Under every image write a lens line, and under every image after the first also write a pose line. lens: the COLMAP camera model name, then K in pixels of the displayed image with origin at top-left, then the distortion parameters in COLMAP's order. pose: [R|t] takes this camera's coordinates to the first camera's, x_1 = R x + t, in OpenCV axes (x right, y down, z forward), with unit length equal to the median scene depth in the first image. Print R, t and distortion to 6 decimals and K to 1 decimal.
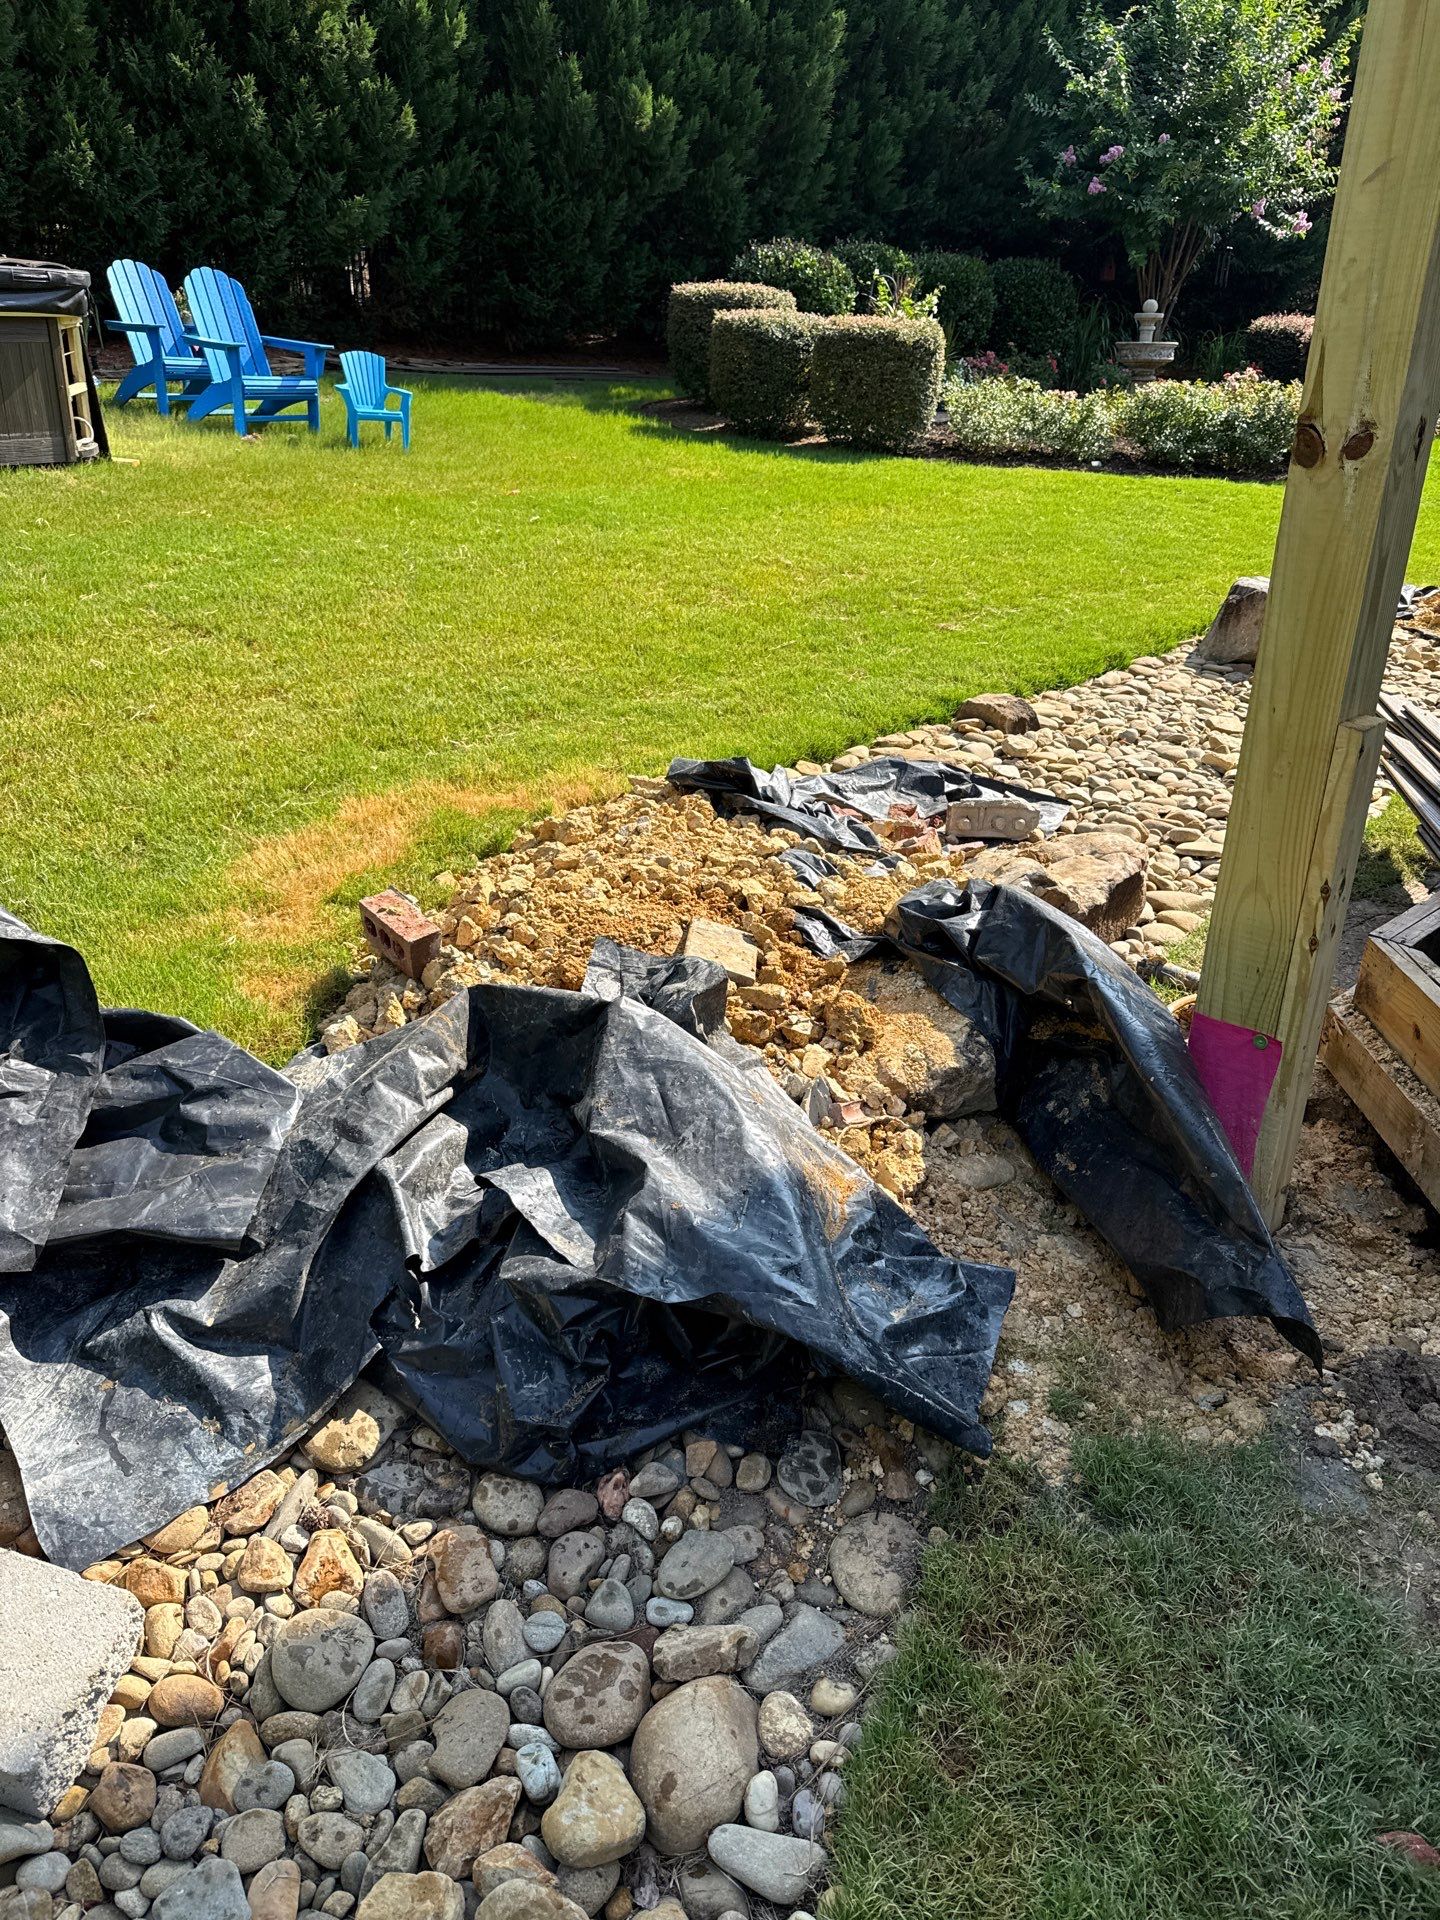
lens RADIAL K [[1353.2, 0, 729.6], [0, 1353.2, 951.5], [0, 0, 1]] dist [0.020727, -0.025521]
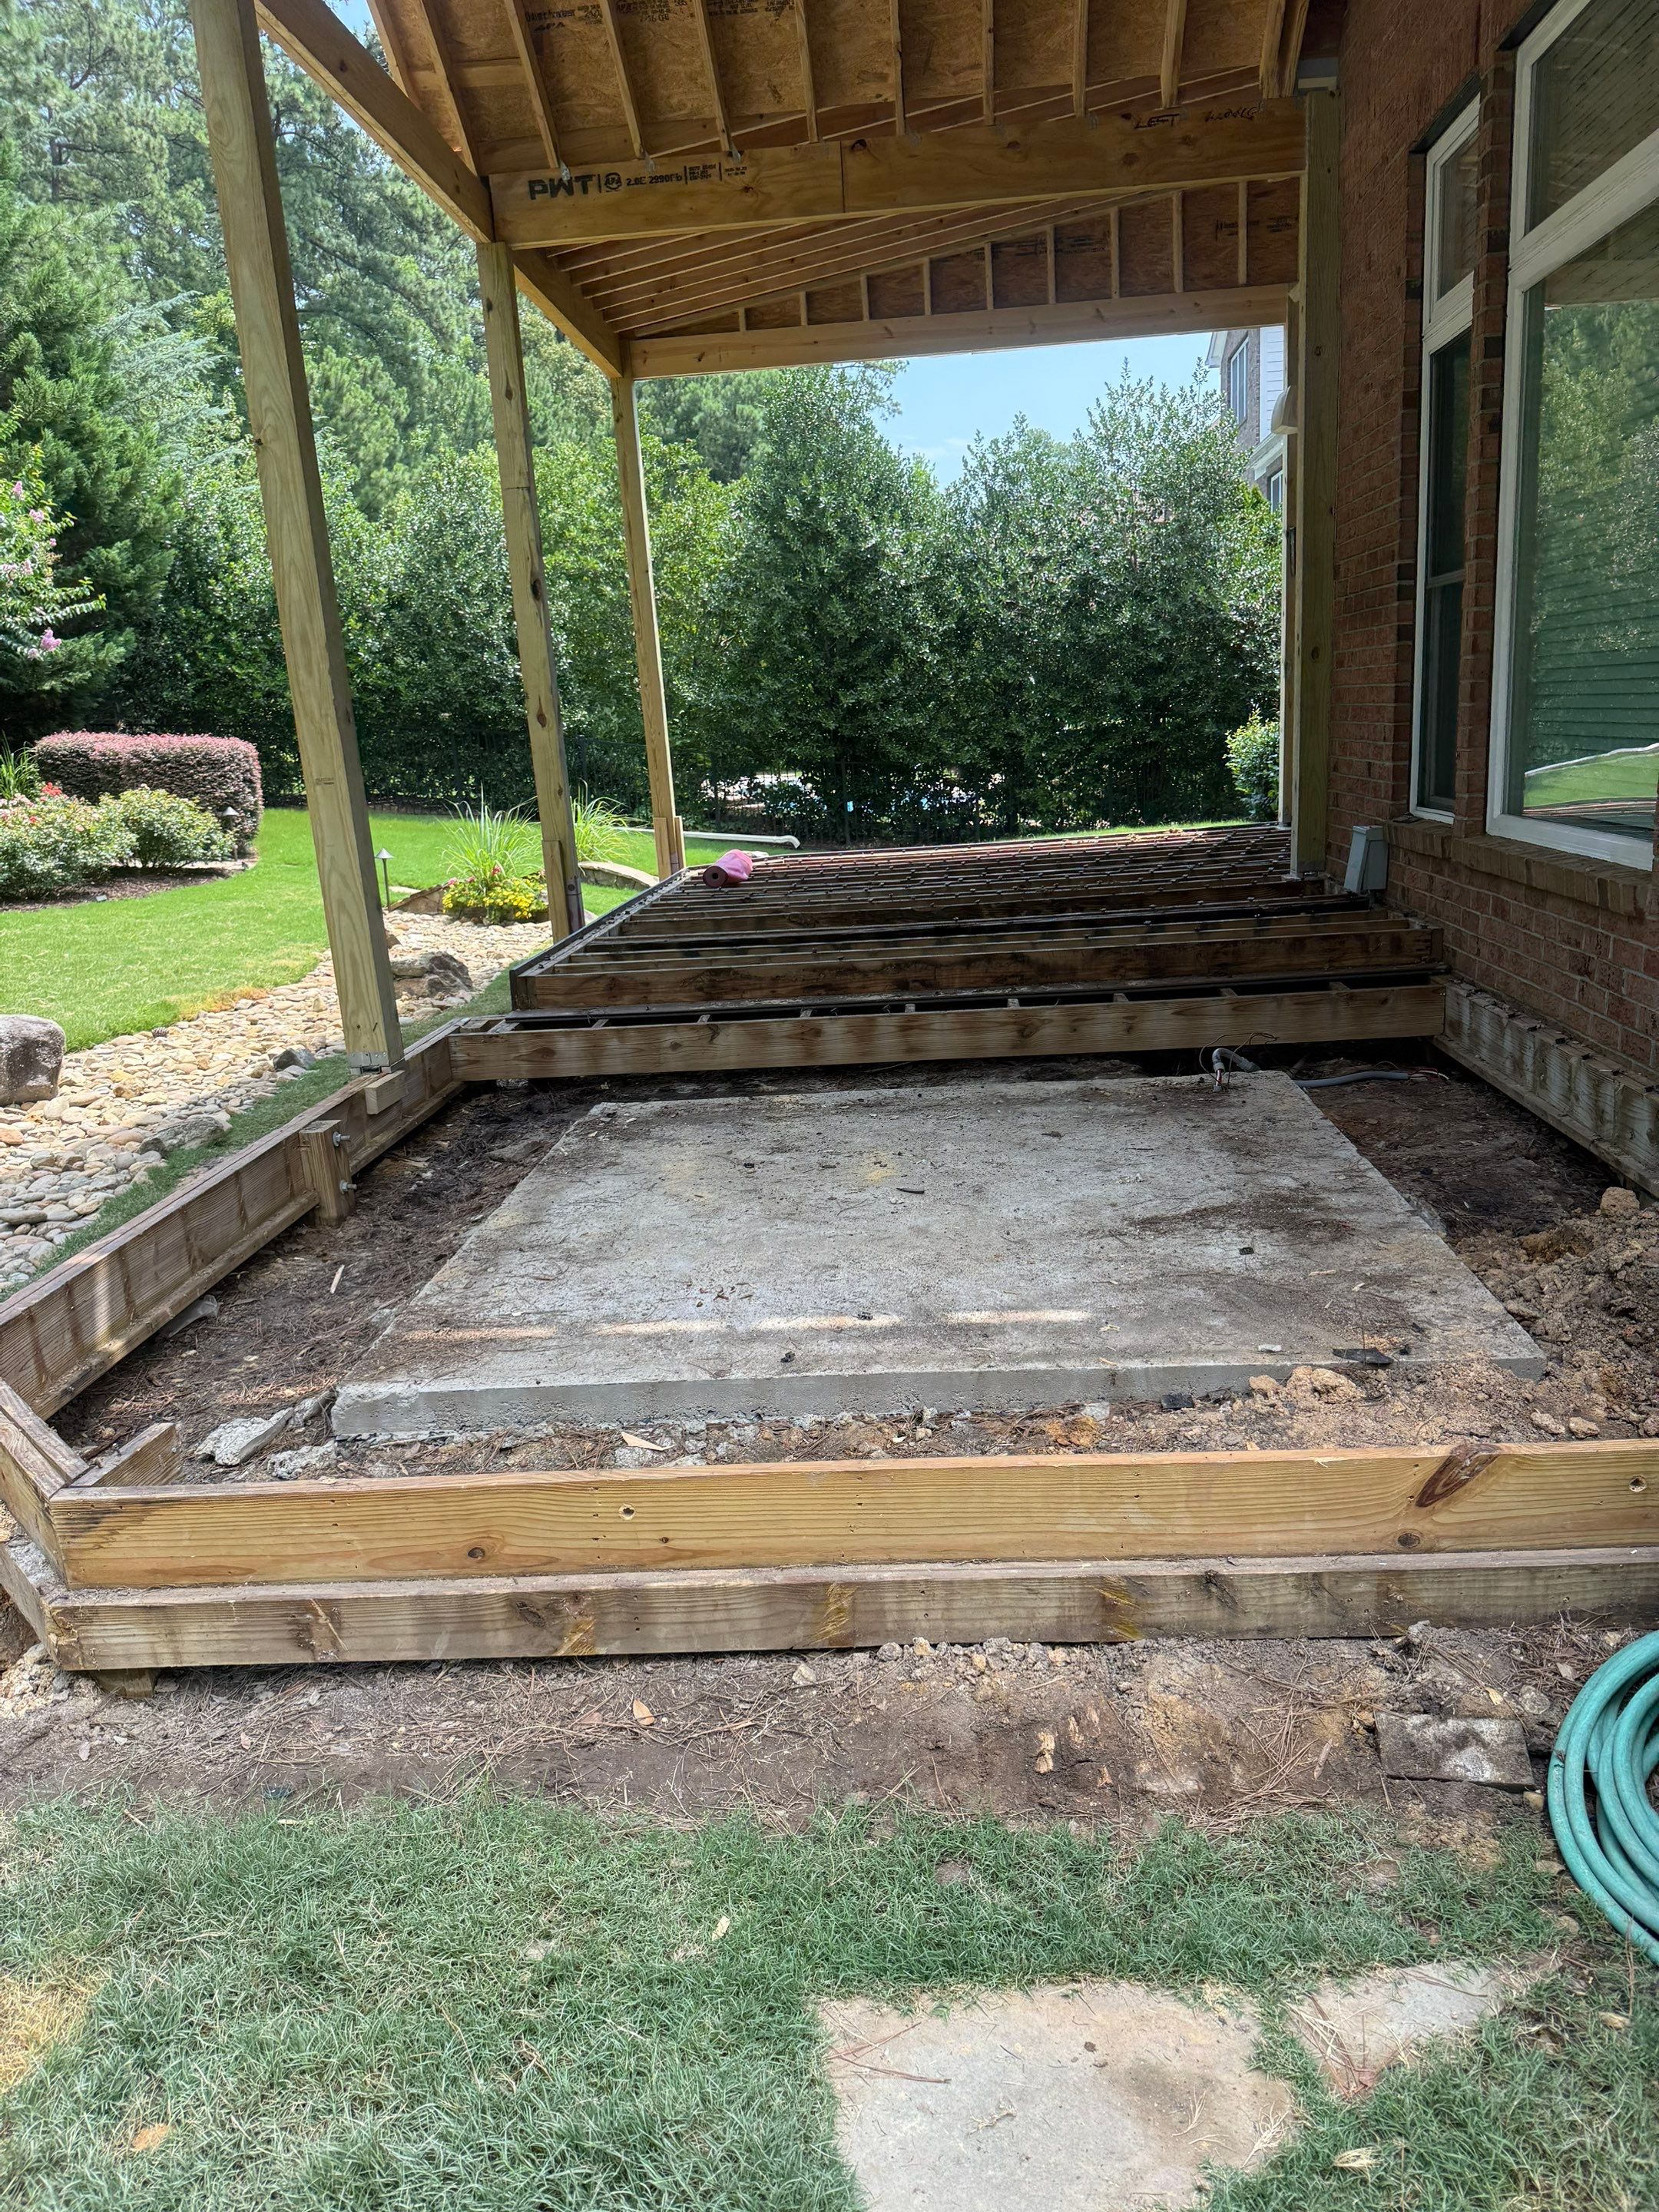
lens RADIAL K [[1559.1, 0, 843.7], [0, 1559.1, 1118.5], [0, 0, 1]] dist [0.020727, -0.025521]
pose [[0.730613, -0.227679, 0.643713, 0.085014], [0.343390, 0.937388, -0.058196, 0.040745], [-0.590159, 0.263564, 0.763051, -0.107531]]
